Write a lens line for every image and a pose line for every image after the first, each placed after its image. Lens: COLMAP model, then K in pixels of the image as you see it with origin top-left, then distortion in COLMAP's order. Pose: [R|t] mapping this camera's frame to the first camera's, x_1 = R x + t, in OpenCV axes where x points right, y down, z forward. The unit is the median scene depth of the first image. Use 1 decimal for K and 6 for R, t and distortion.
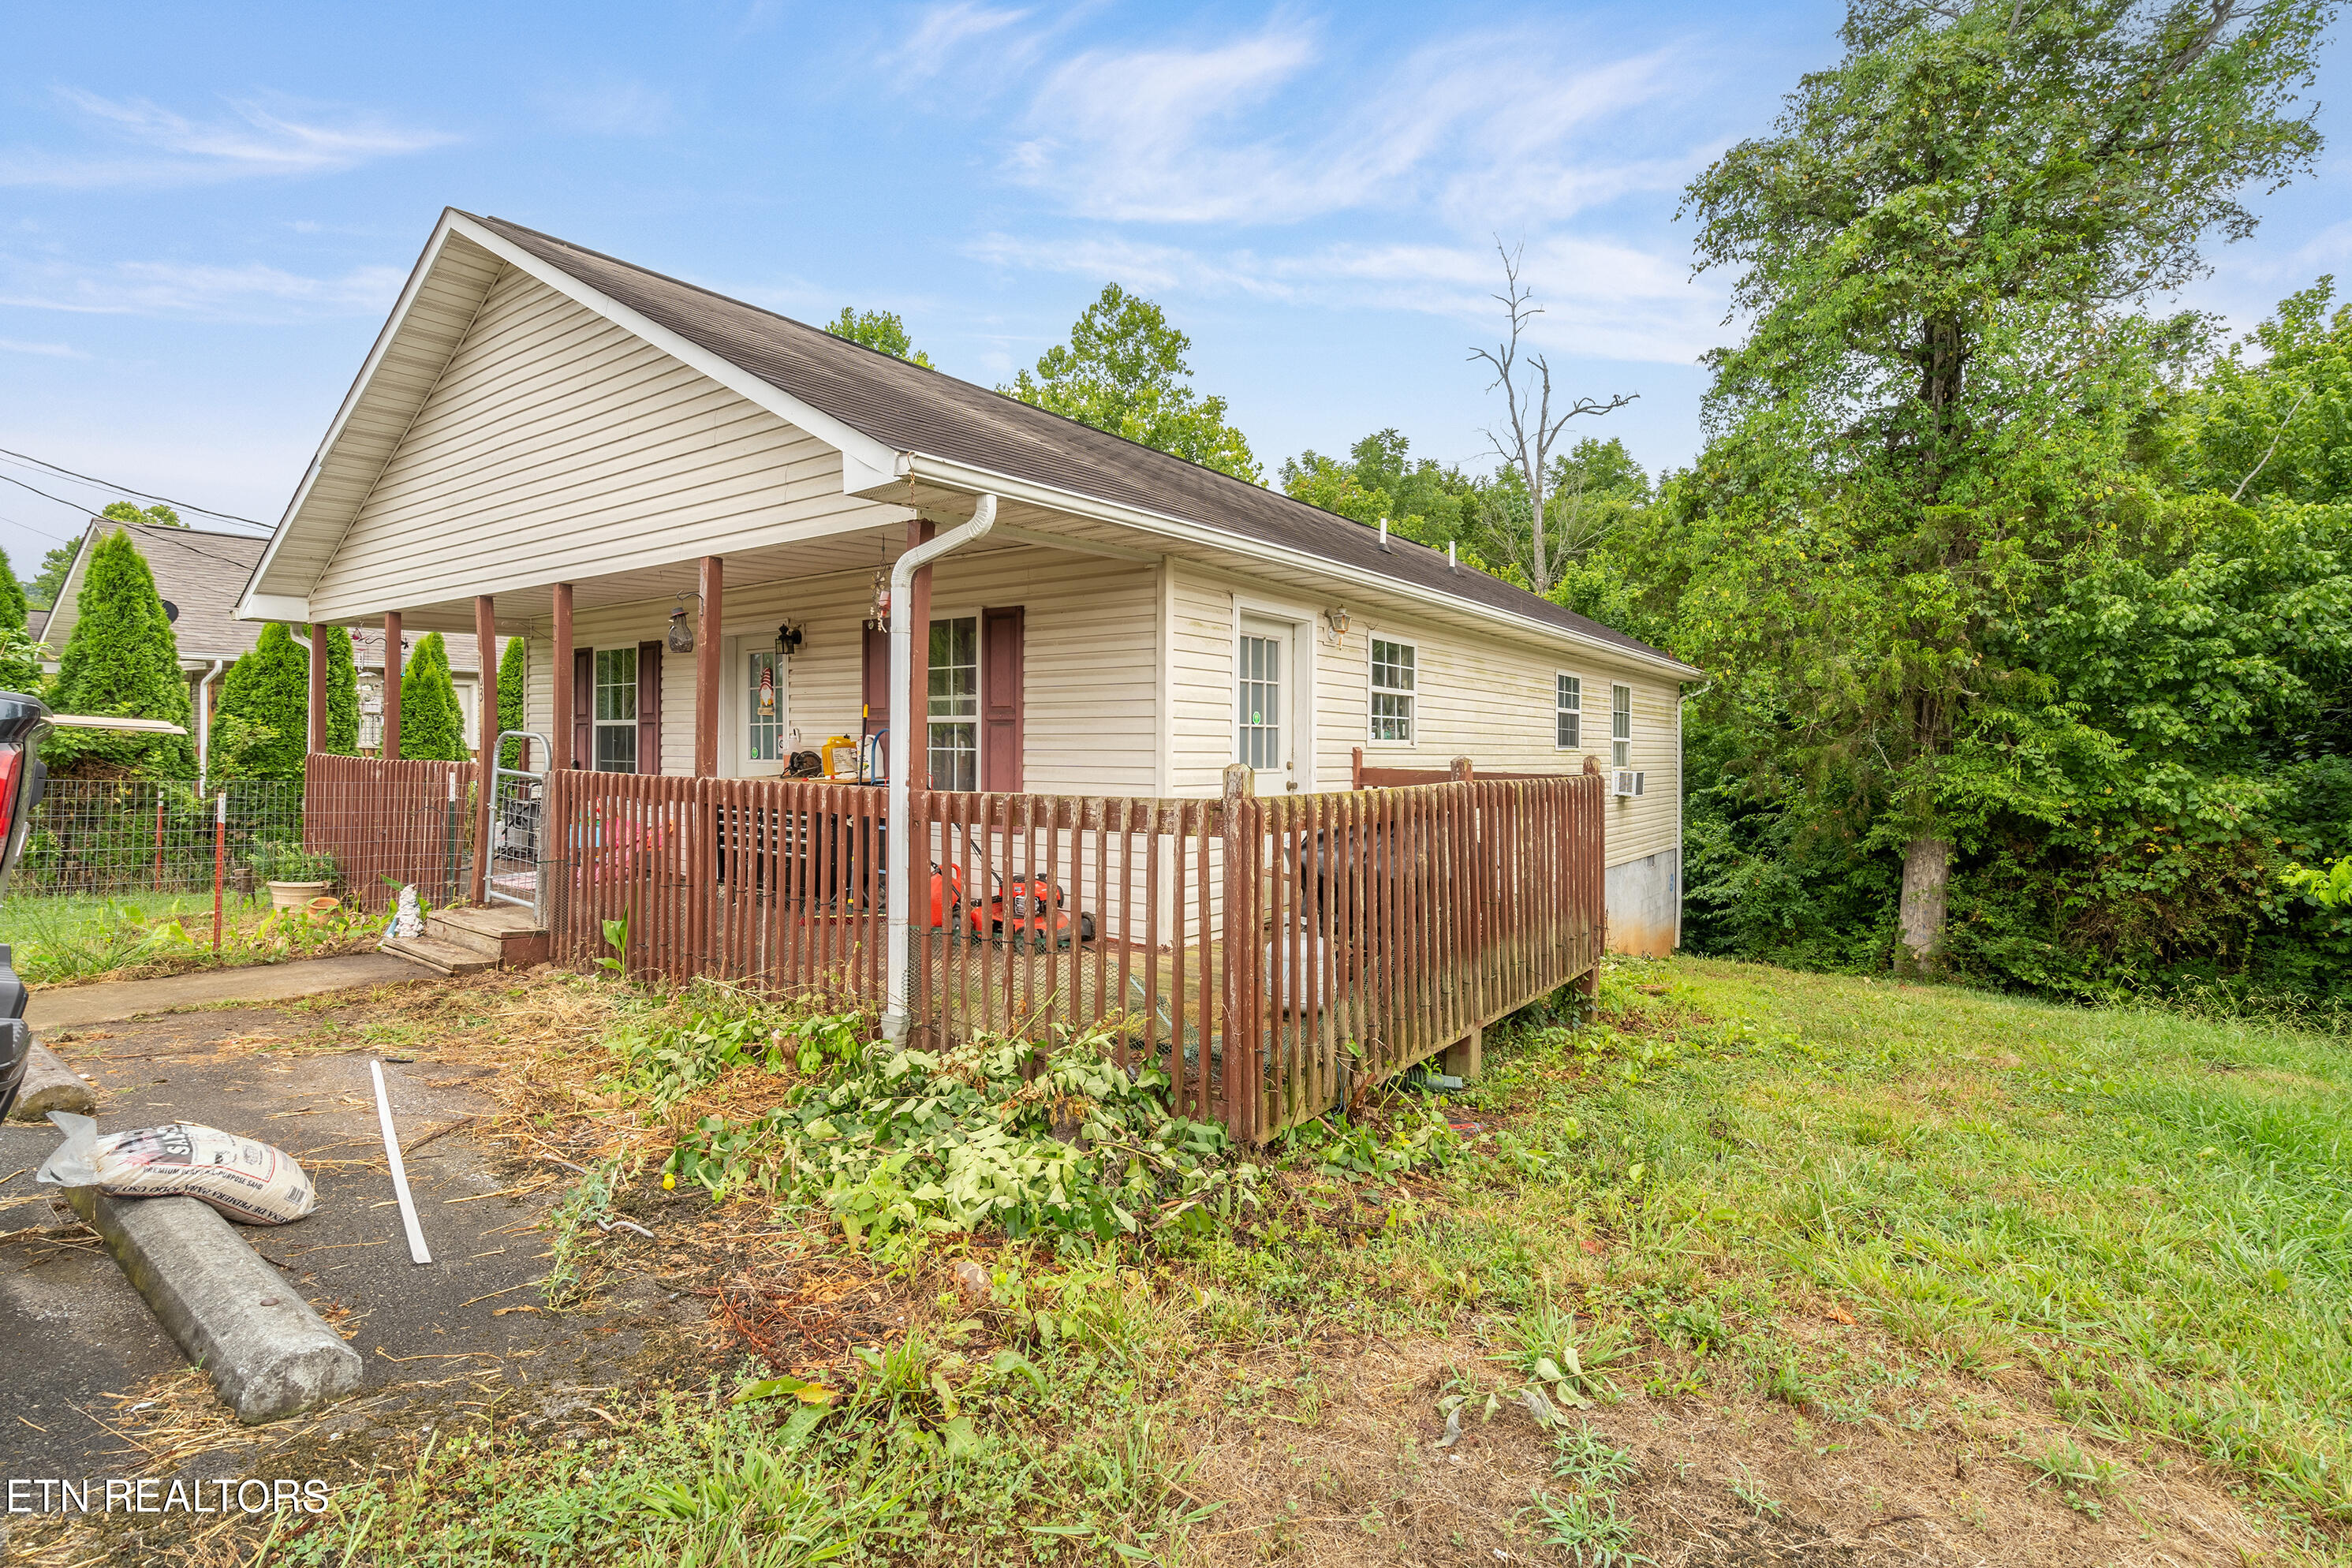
lens RADIAL K [[1080.0, 0, 1176.0], [0, 1080.0, 784.0], [0, 0, 1]] dist [0.002446, 0.000287]
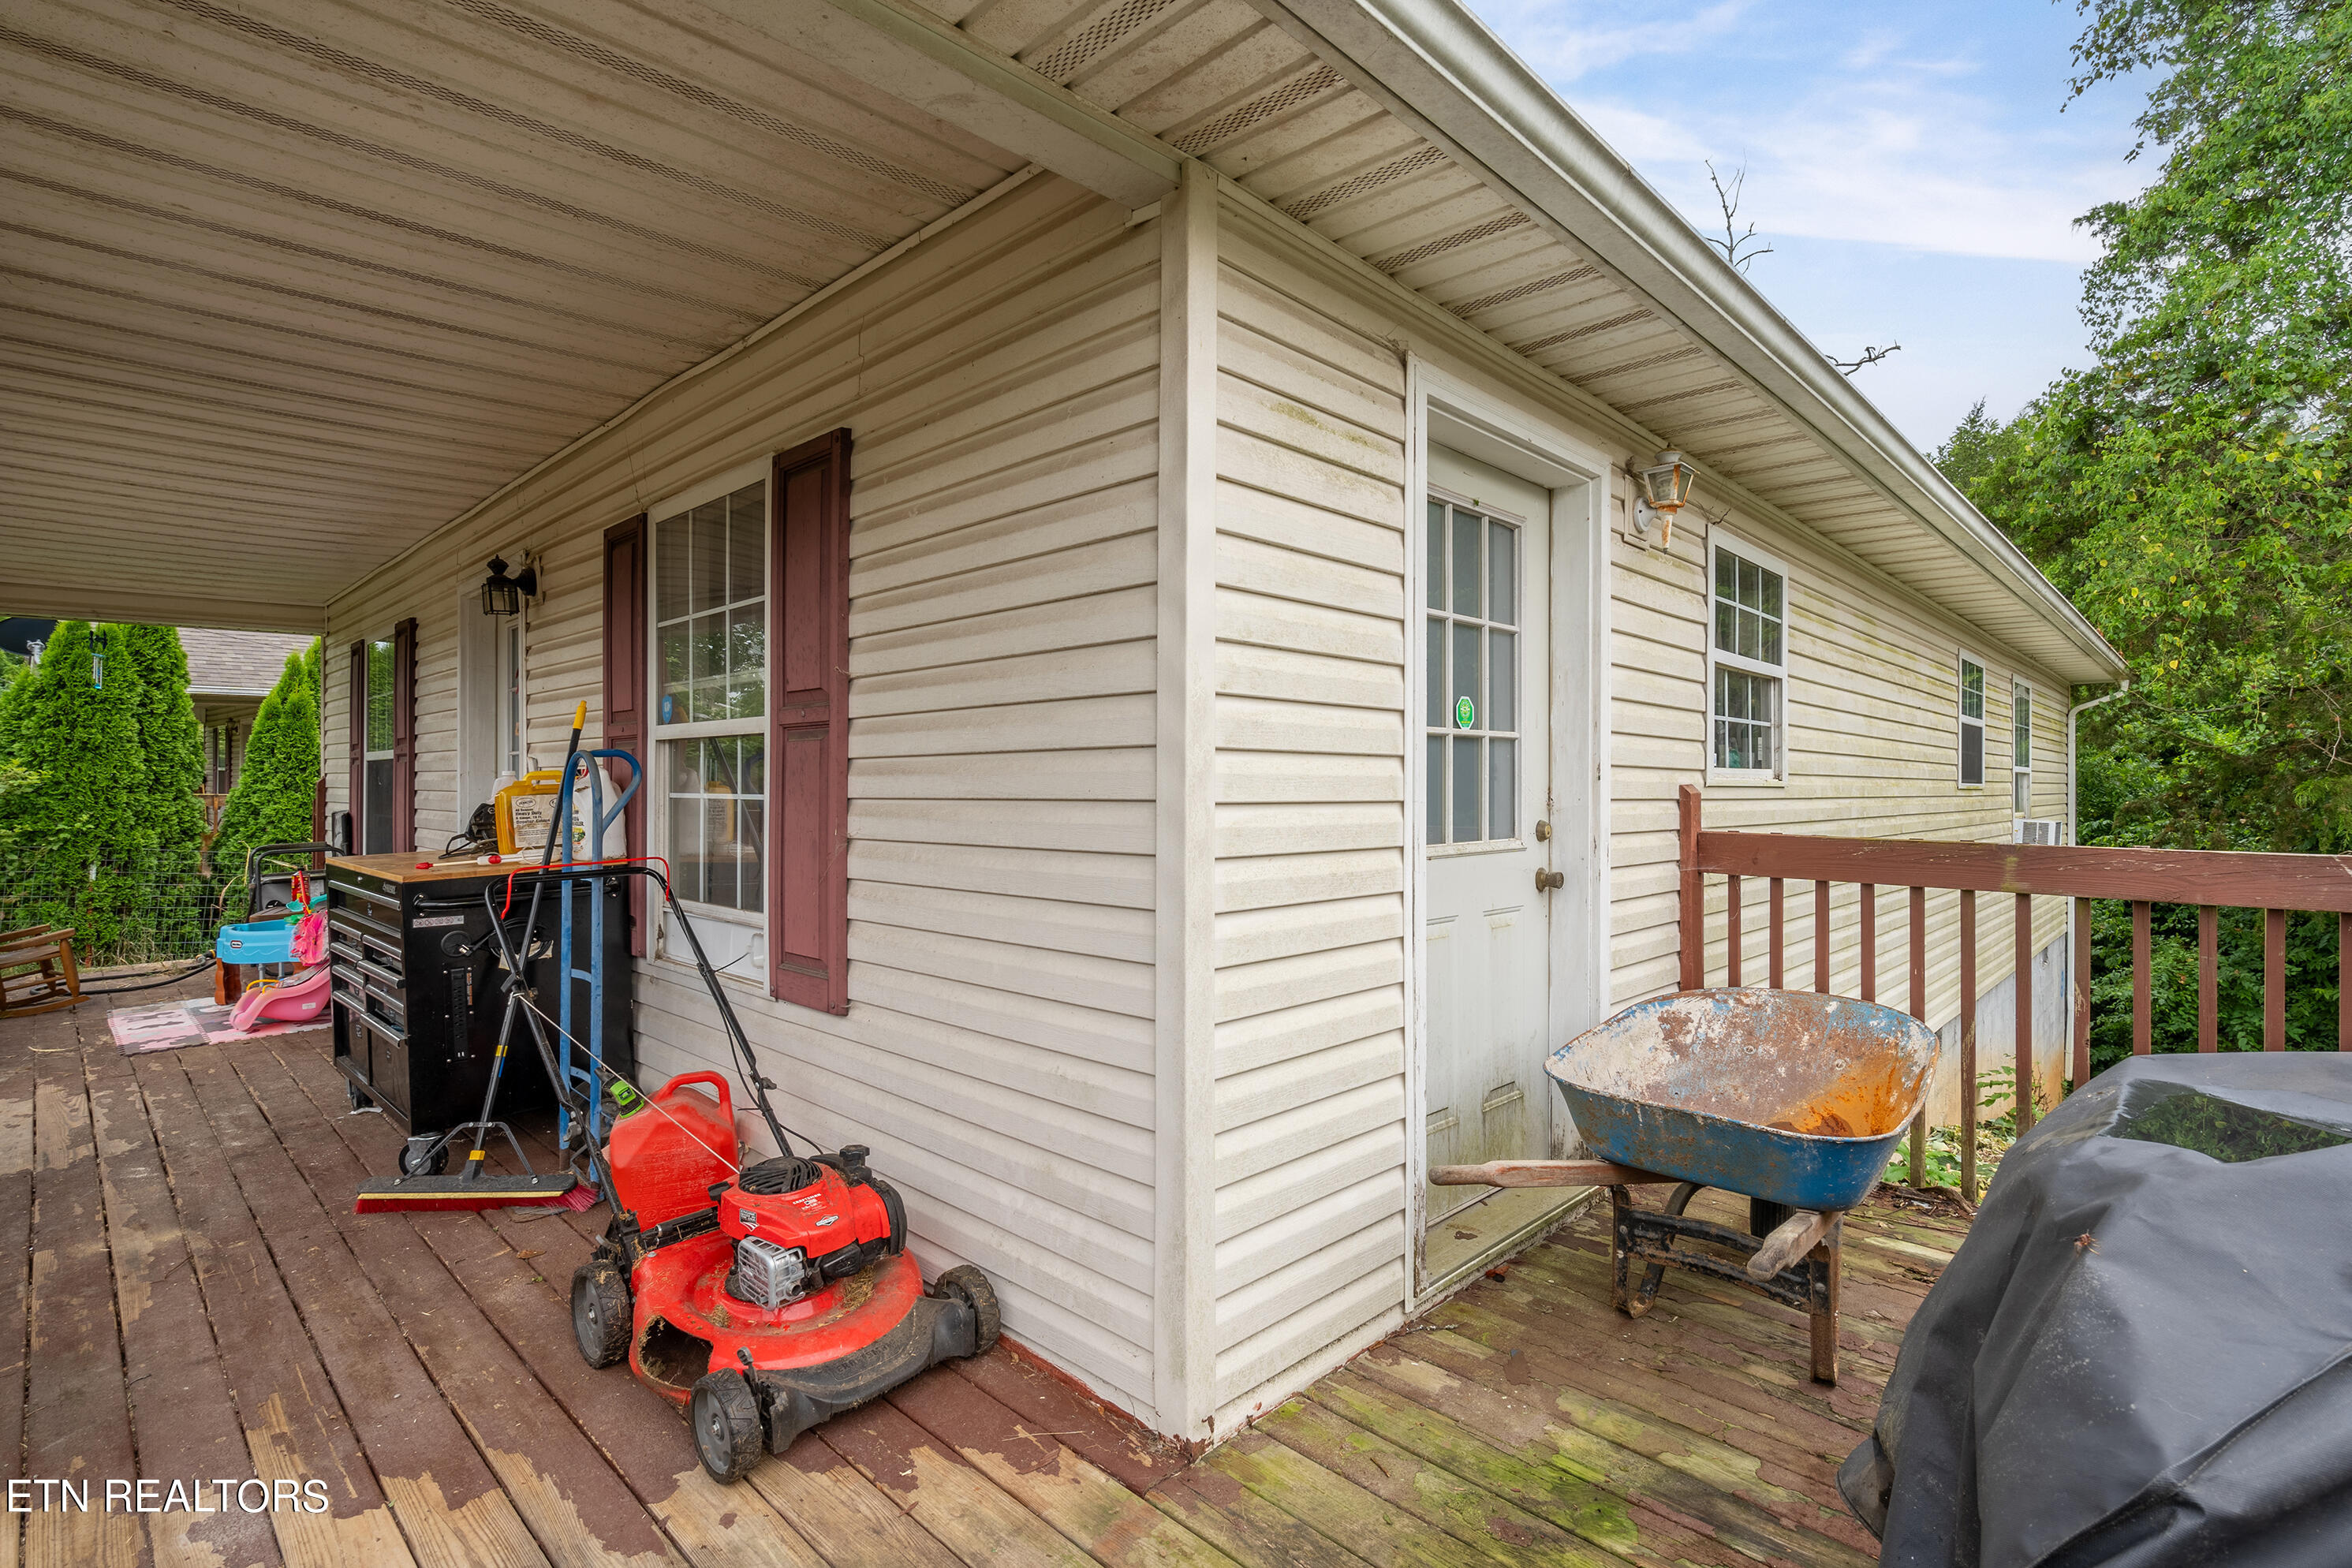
lens RADIAL K [[1122.8, 0, 1097.8], [0, 1122.8, 795.7], [0, 0, 1]] dist [0.003010, 0.000831]
pose [[0.980724, -0.006065, -0.195302, 0.021241], [0.000915, 0.999650, -0.026445, -0.018997], [0.195394, 0.025757, 0.980386, 0.534568]]
